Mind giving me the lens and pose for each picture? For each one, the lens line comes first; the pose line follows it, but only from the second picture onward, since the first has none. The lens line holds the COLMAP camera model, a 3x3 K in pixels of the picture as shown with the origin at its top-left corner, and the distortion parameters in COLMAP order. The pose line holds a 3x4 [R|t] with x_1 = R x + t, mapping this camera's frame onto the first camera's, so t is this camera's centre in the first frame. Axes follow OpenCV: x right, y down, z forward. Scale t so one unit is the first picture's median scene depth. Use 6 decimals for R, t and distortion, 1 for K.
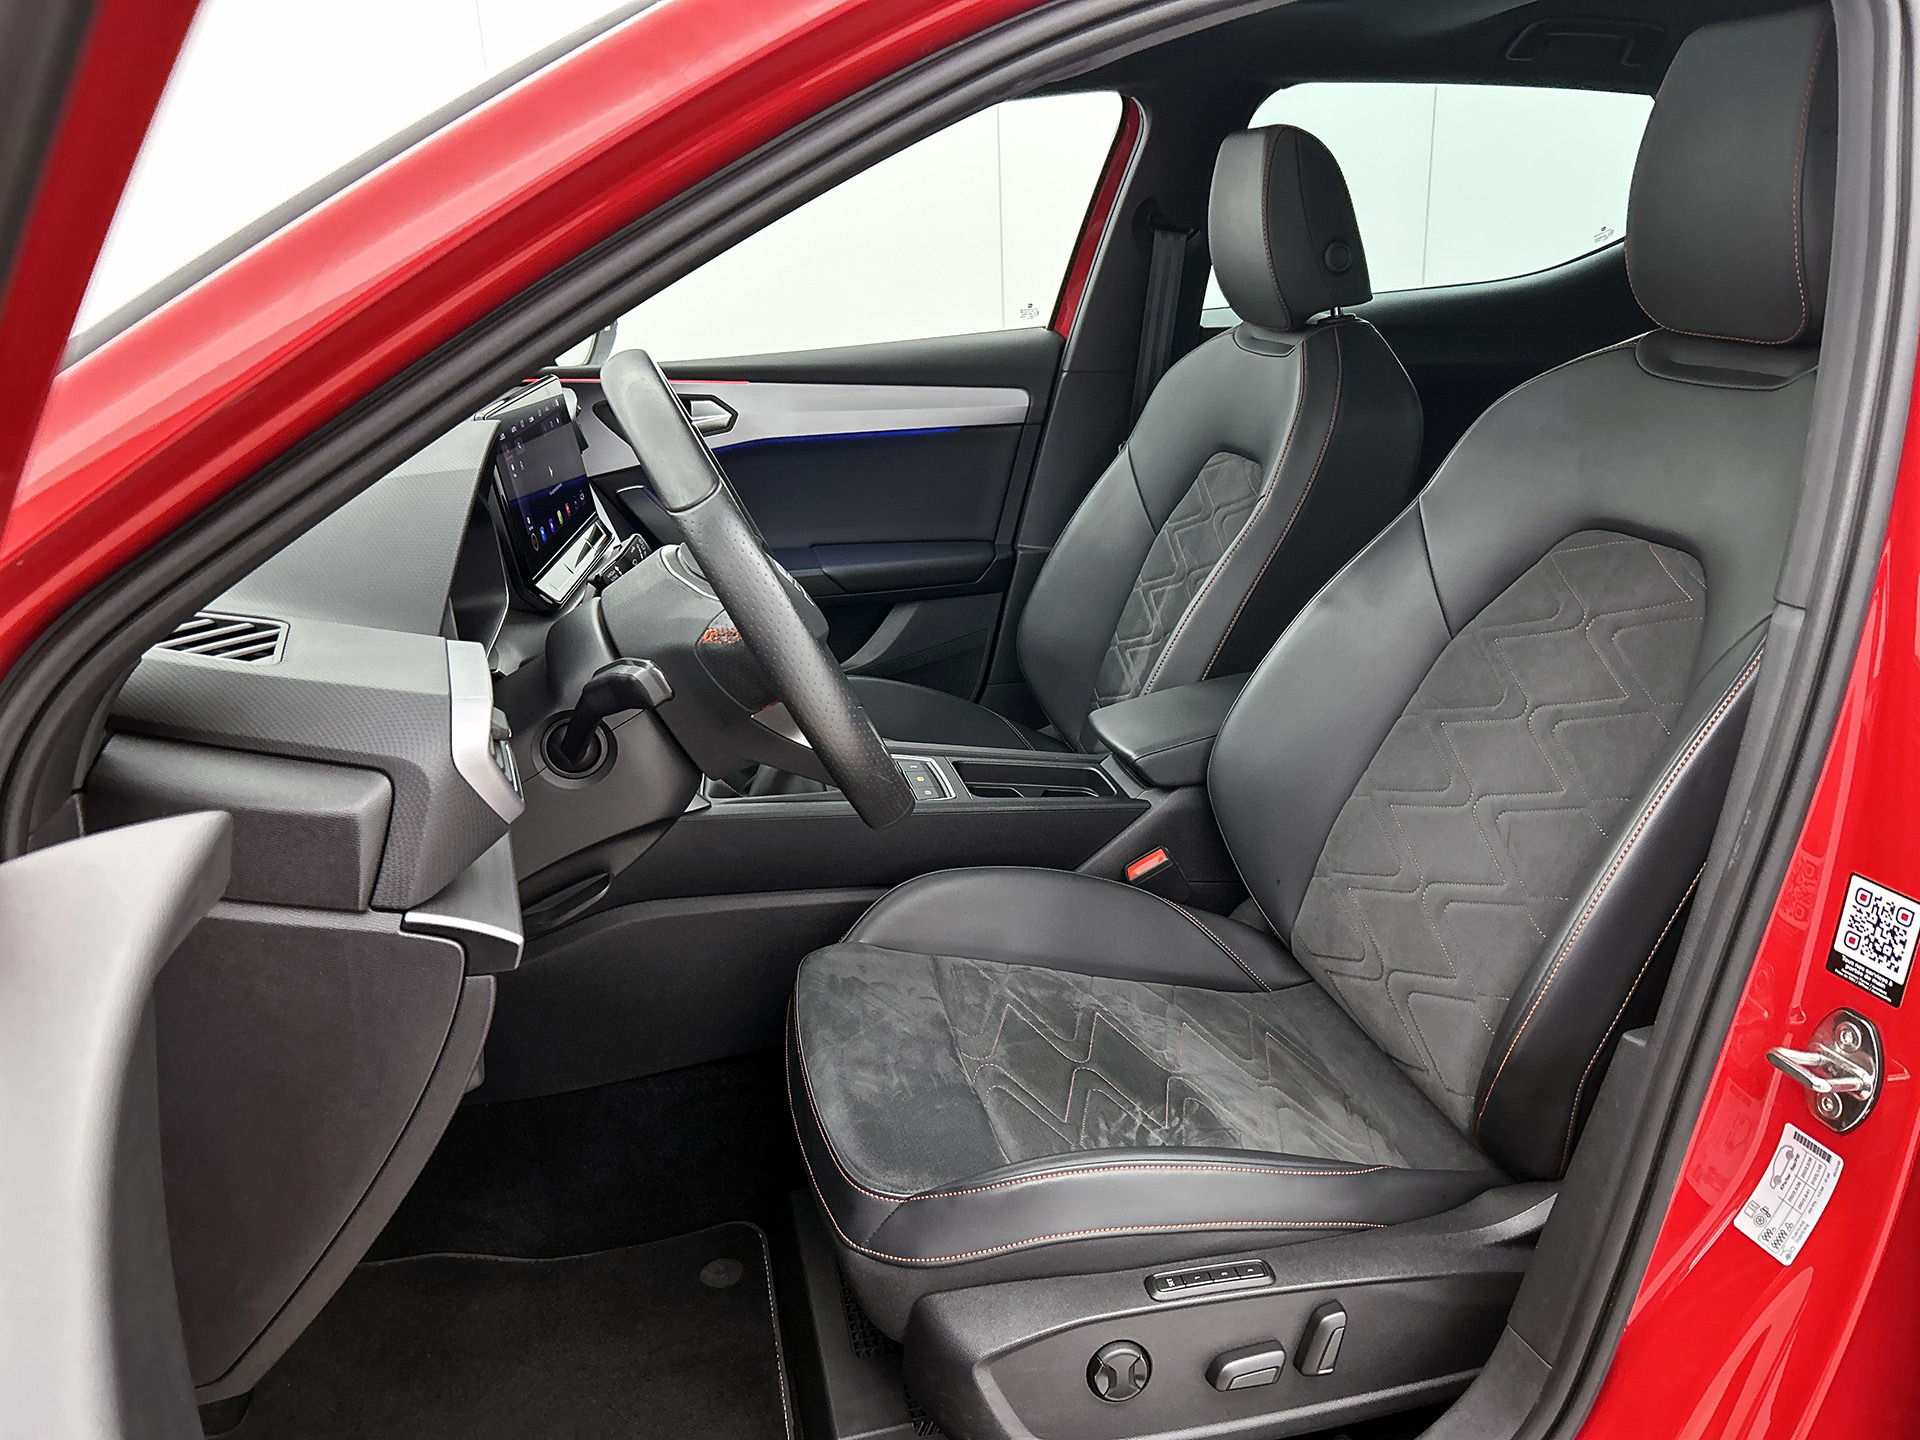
lens RADIAL K [[1466.2, 0, 918.1], [0, 1466.2, 714.1], [0, 0, 1]] dist [0.011223, -0.002574]
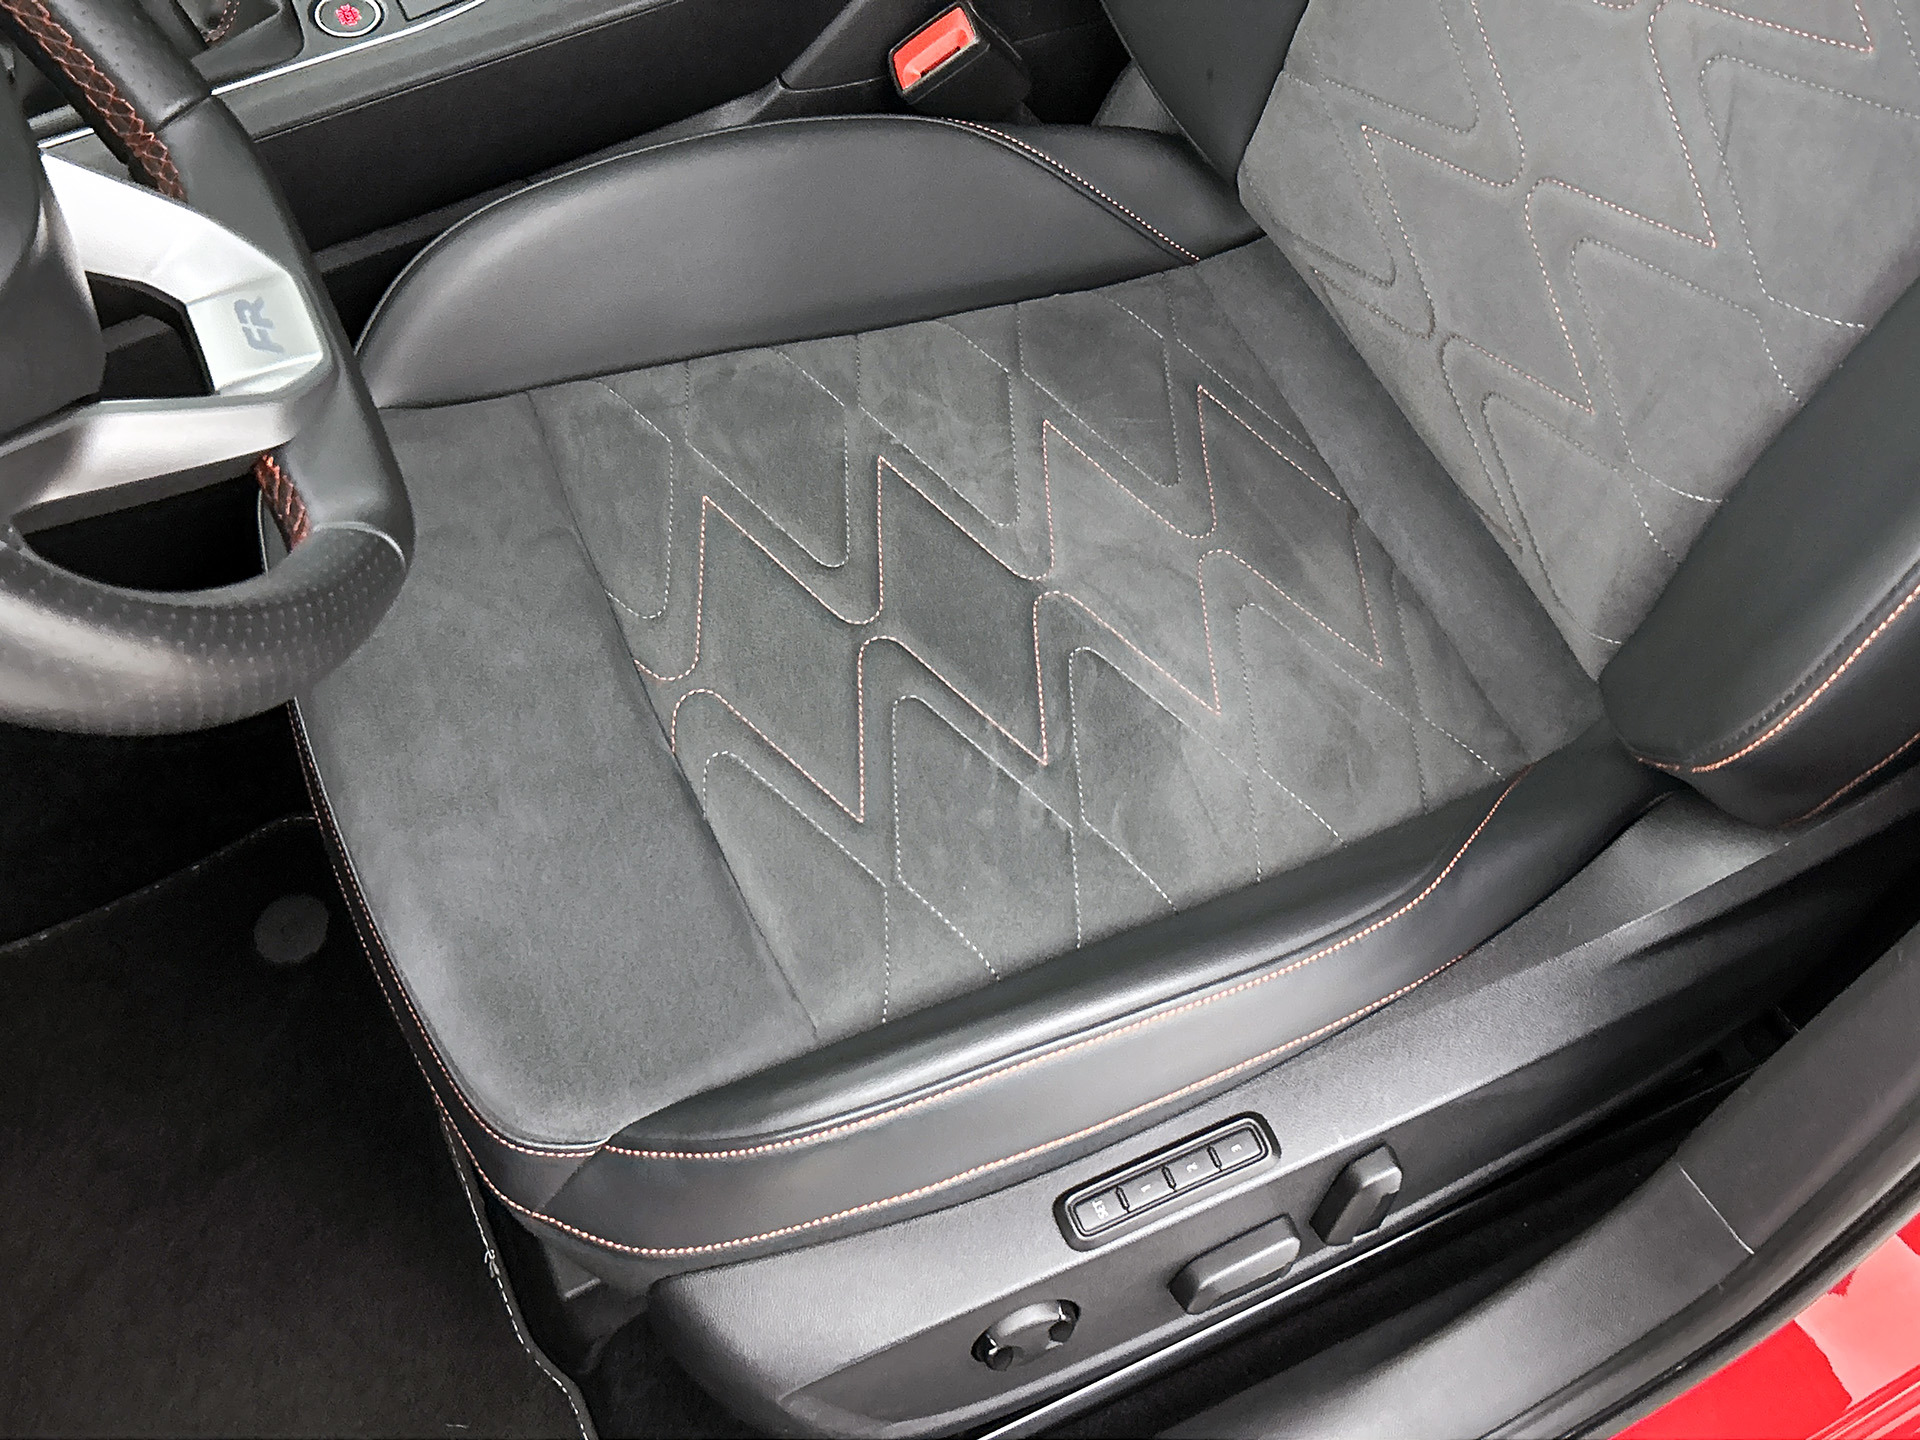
lens RADIAL K [[2209.3, 0, 960.0], [0, 2209.3, 720.0], [0, 0, 1]] dist [0.088053, -0.020875]
pose [[0.973238, -0.213838, 0.084146, 0.066098], [0.104793, 0.738875, 0.665644, -0.238001], [-0.204514, -0.639012, 0.741510, 0.375427]]
